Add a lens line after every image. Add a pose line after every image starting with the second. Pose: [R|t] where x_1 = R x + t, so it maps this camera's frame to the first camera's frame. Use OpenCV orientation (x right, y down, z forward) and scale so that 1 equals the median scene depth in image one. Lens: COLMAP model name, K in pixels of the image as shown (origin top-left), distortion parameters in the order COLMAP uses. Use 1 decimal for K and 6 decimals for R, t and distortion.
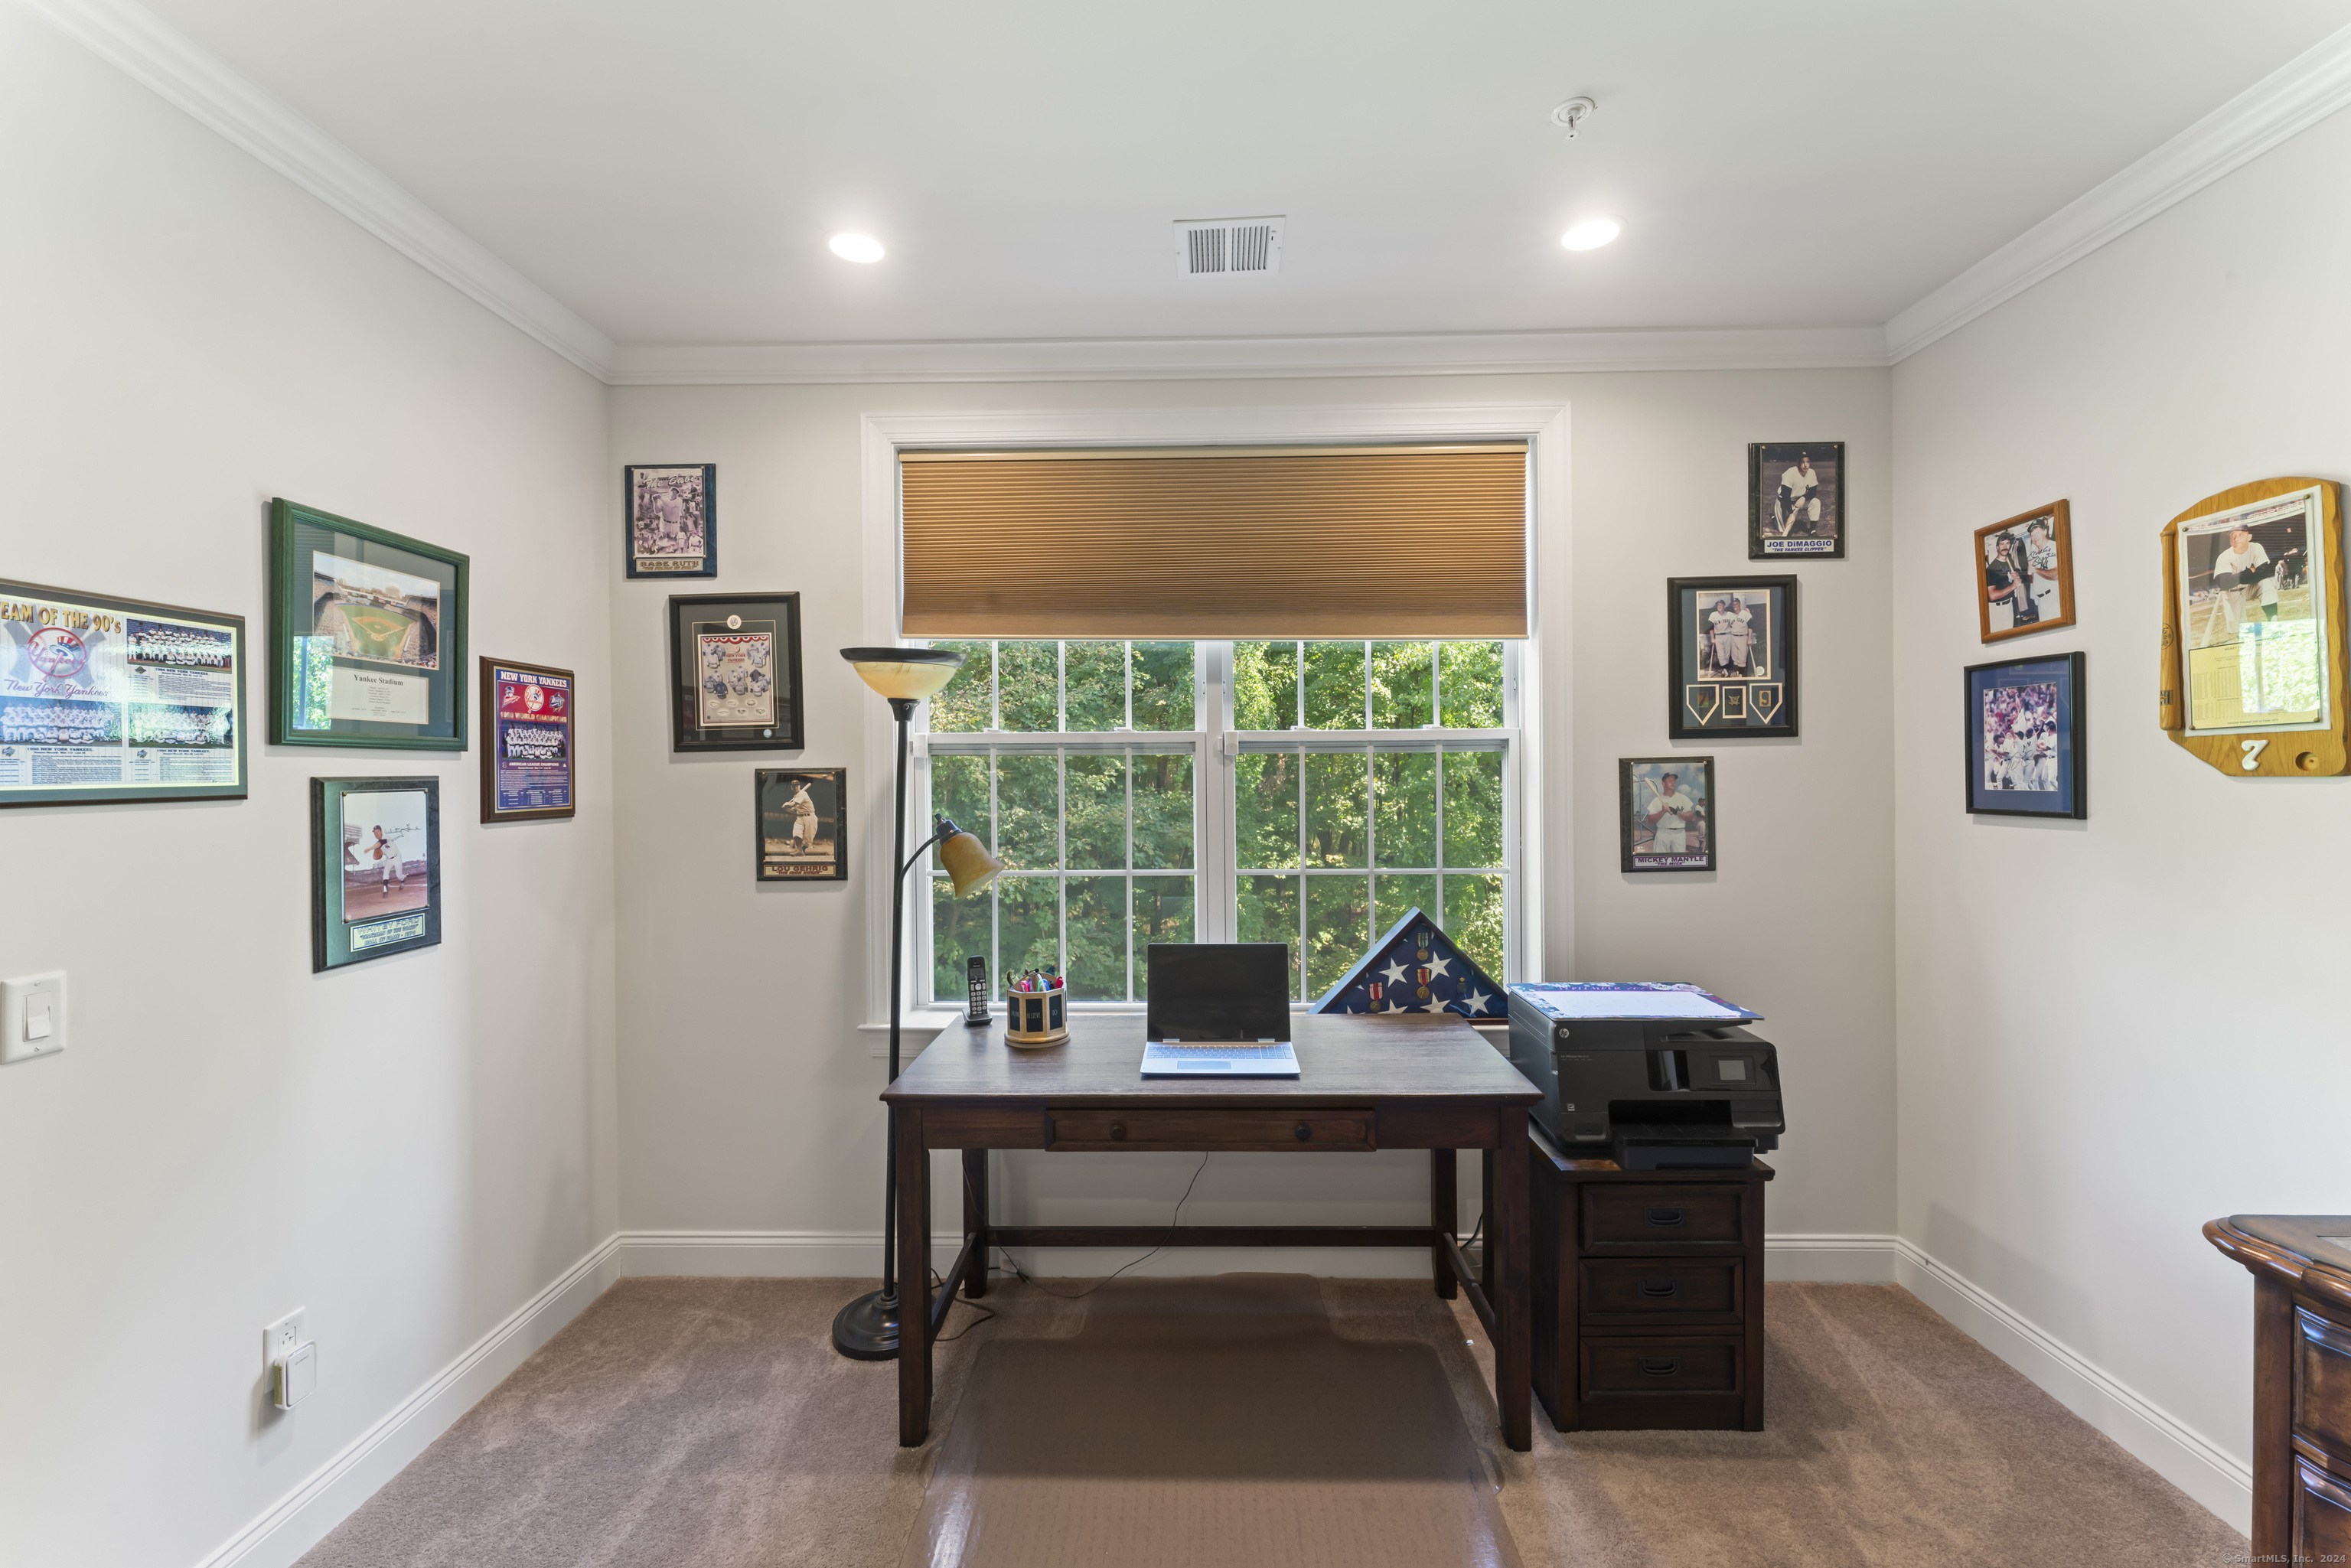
lens RADIAL K [[932.3, 0, 1175.5], [0, 932.3, 784.0], [0, 0, 1]] dist [0.002592, -0.000164]
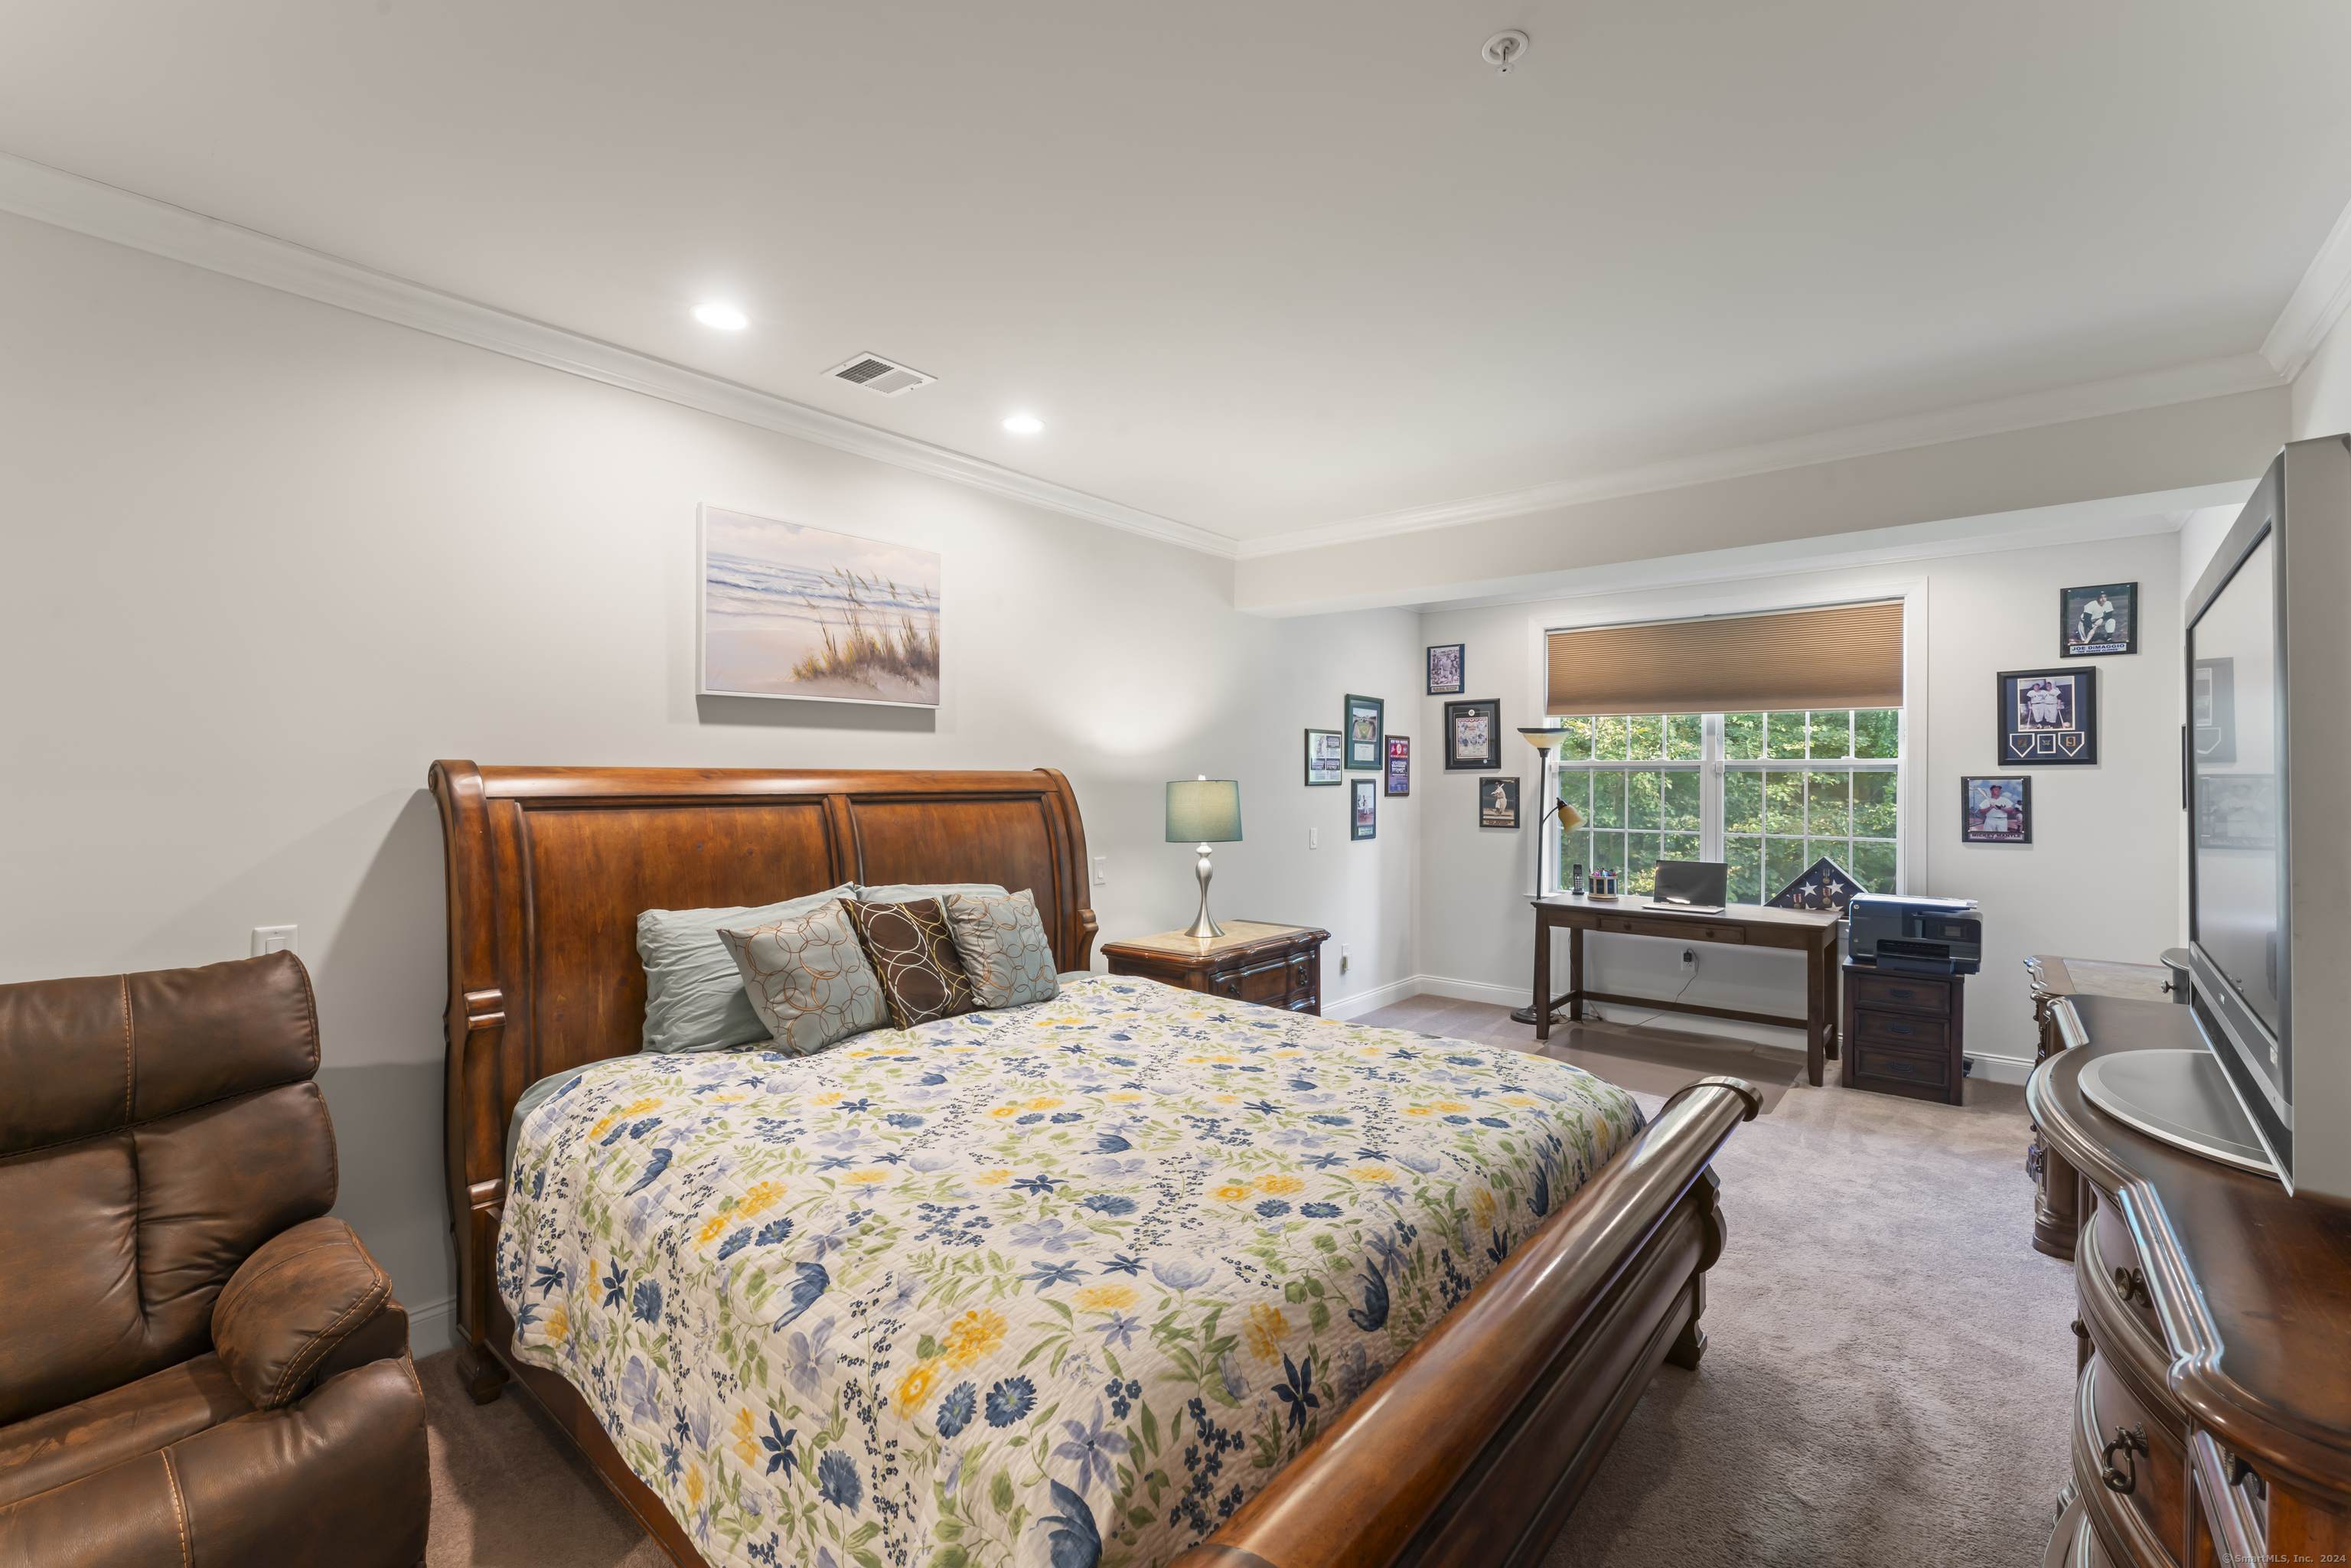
lens RADIAL K [[986.8, 0, 1173.5], [0, 986.8, 771.6], [0, 0, 1]] dist [-0.007606, -0.000162]
pose [[0.778631, 0.006804, -0.627445, 0.482949], [-0.019647, 0.999715, -0.013539, 0.017365], [0.627174, 0.022869, 0.778543, -1.359659]]
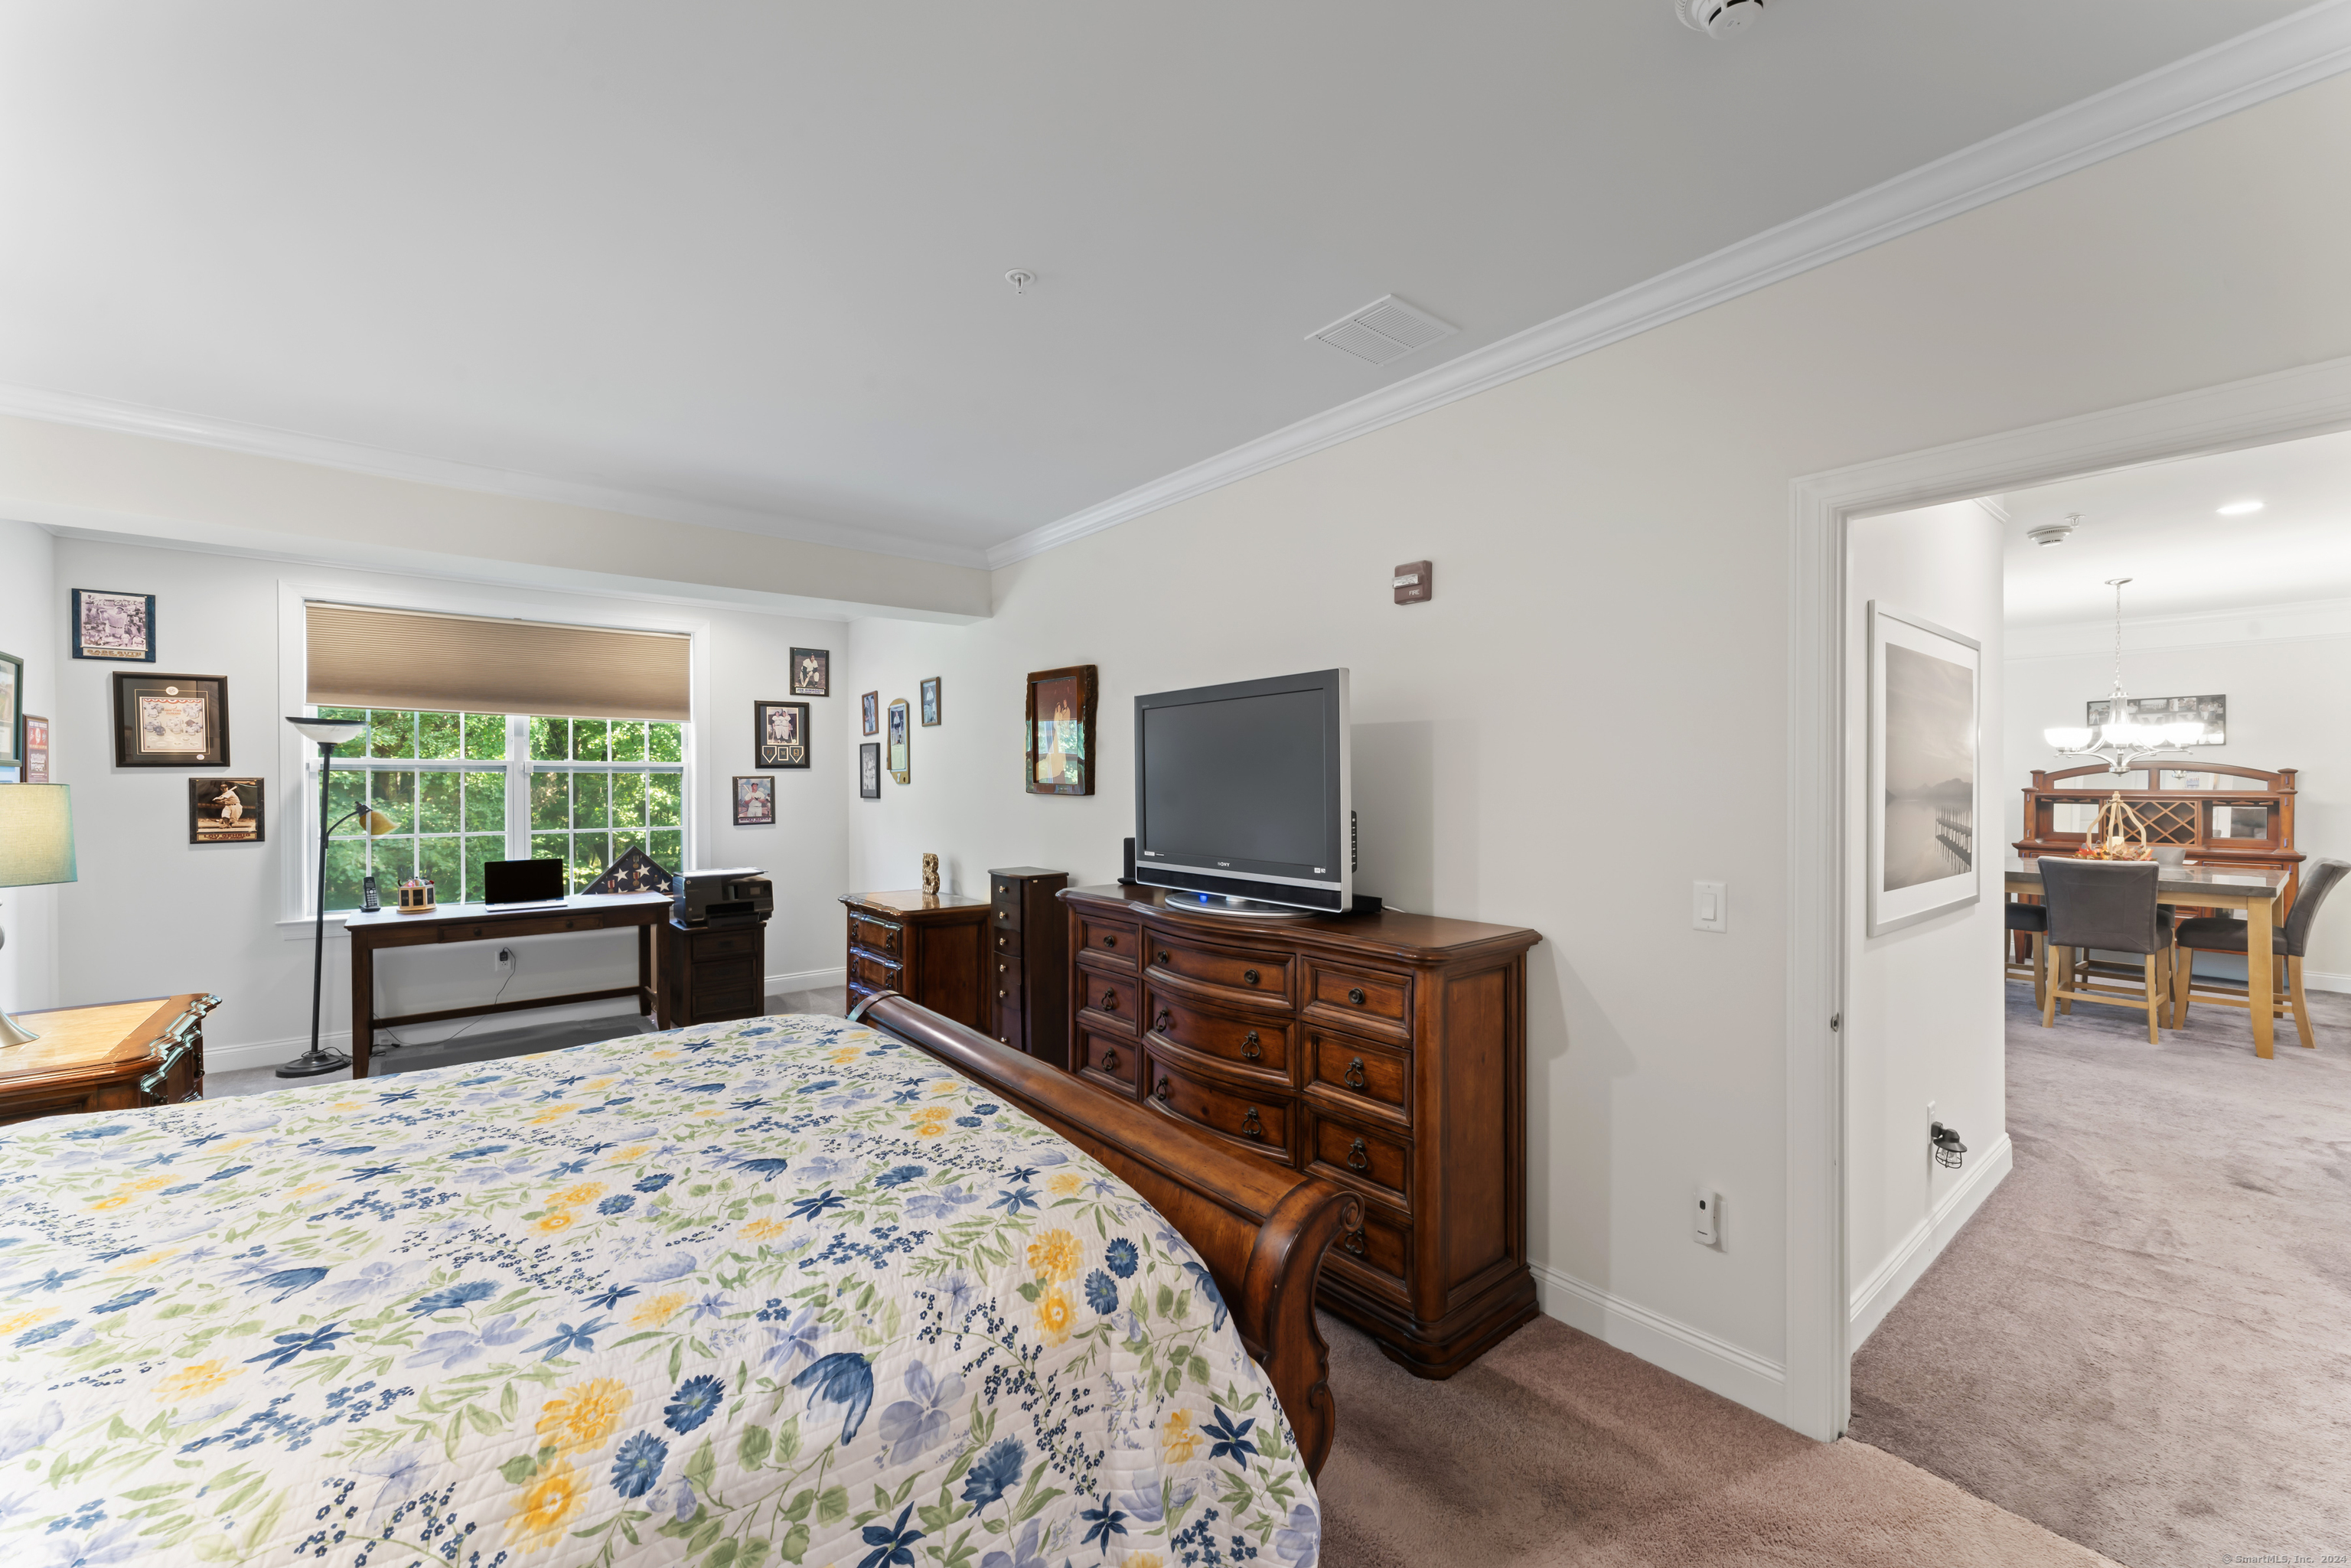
lens RADIAL K [[932.3, 0, 1175.5], [0, 932.3, 784.0], [0, 0, 1]] dist [0.002592, -0.000164]
pose [[0.765902, 0.004265, 0.642943, -0.174173], [0.005071, 0.999907, -0.012674, 0.026216], [-0.642937, 0.012968, 0.765809, -1.495607]]
